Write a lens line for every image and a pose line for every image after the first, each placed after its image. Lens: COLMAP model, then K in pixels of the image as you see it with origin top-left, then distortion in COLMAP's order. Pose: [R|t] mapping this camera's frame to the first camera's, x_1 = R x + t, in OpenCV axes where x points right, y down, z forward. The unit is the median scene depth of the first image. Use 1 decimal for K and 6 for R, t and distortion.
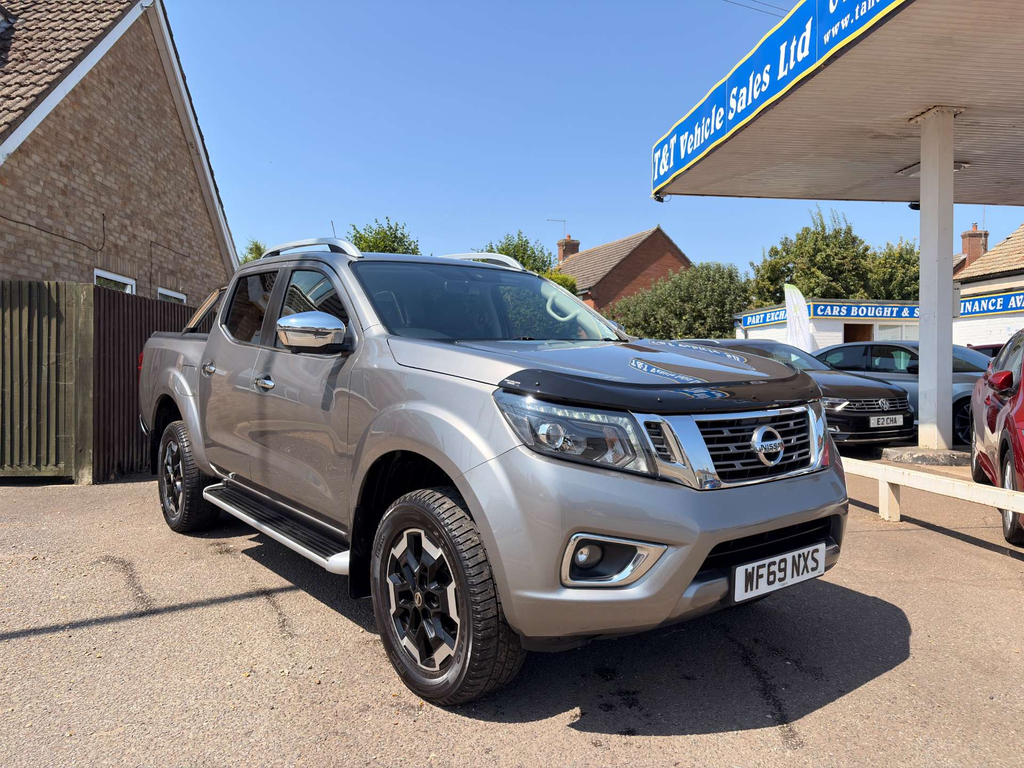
lens RADIAL K [[741.0, 0, 512.0], [0, 741.0, 384.0], [0, 0, 1]] dist [0.028768, -0.008003]
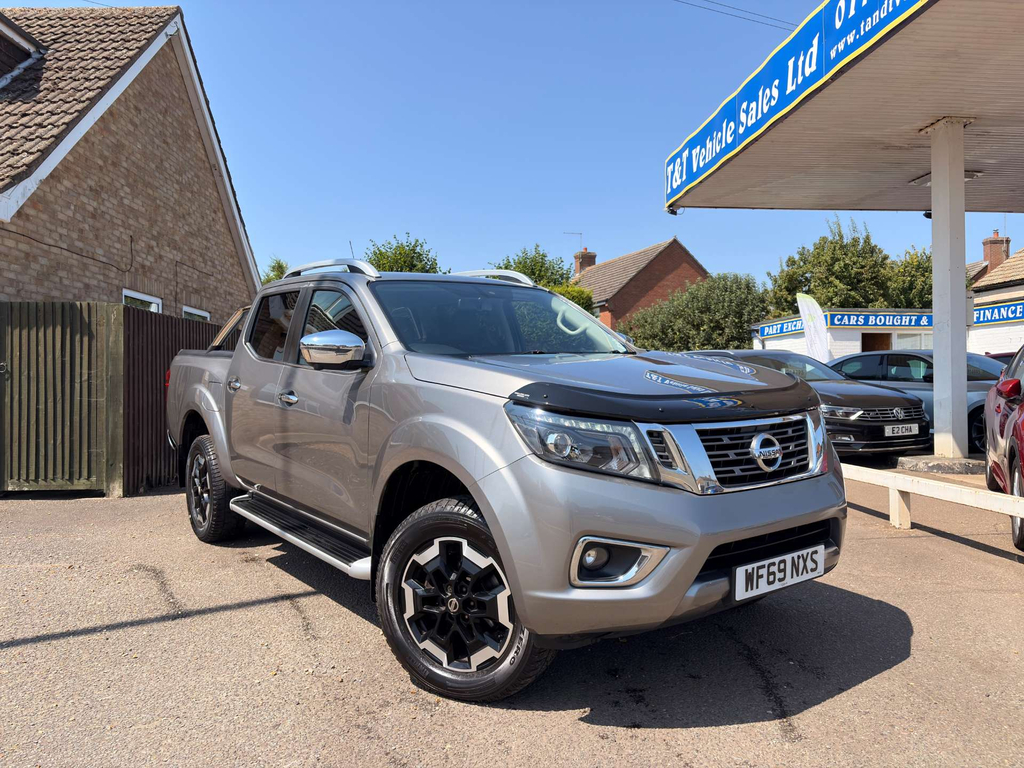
lens RADIAL K [[741.0, 0, 511.8], [0, 741.0, 387.2], [0, 0, 1]] dist [0.019006, 0.003113]
pose [[0.999636, -0.009904, -0.025090, 0.003963], [0.009580, 0.999870, -0.012991, 0.000346], [0.025215, 0.012745, 0.999601, -0.016175]]
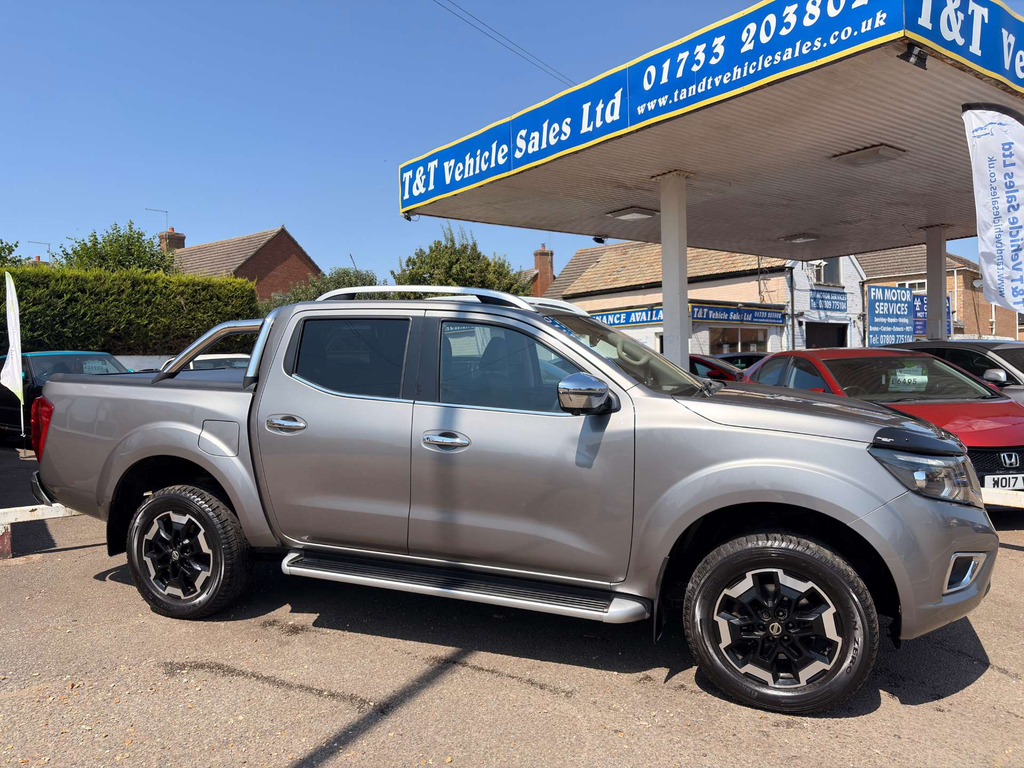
lens RADIAL K [[746.4, 0, 497.2], [0, 746.4, 388.3], [0, 0, 1]] dist [0.040899, -0.051261]
pose [[0.870652, -0.035393, 0.490624, -0.317977], [0.033108, 0.999363, 0.013342, -0.033949], [-0.490784, 0.004627, 0.871269, 0.058656]]
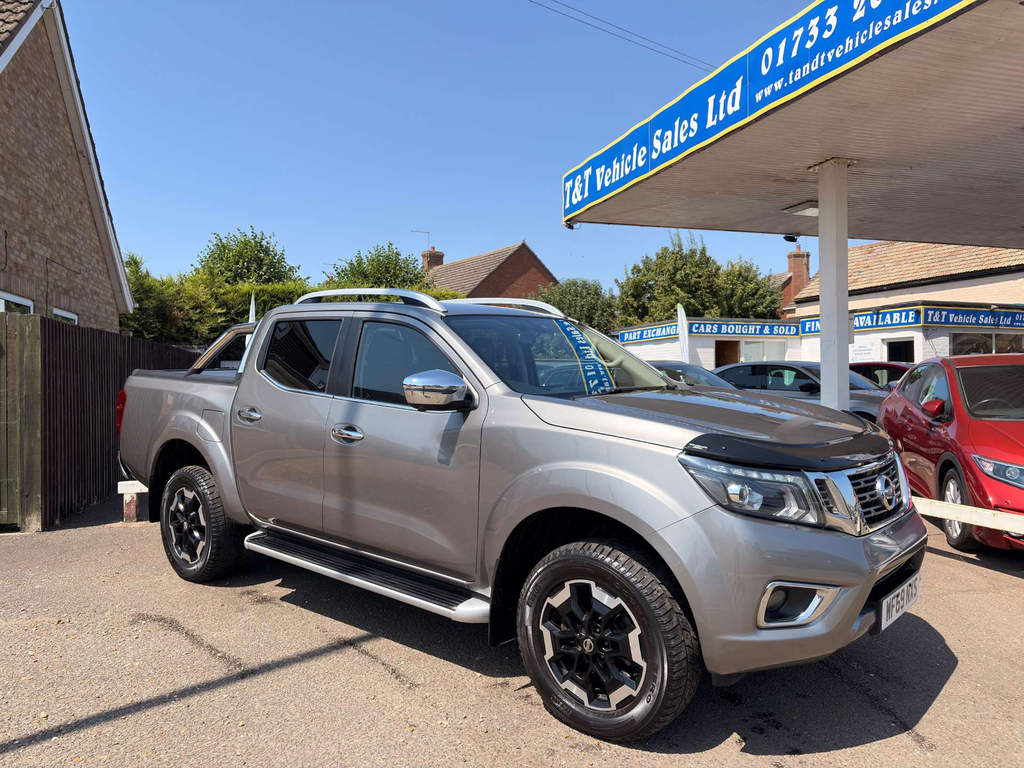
lens RADIAL K [[741.1, 0, 504.1], [0, 741.1, 386.3], [0, 0, 1]] dist [0.039249, -0.041682]
pose [[0.983069, -0.011864, 0.182850, -0.131602], [0.013624, 0.999872, -0.008369, -0.023517], [-0.182727, 0.010718, 0.983105, -0.012584]]
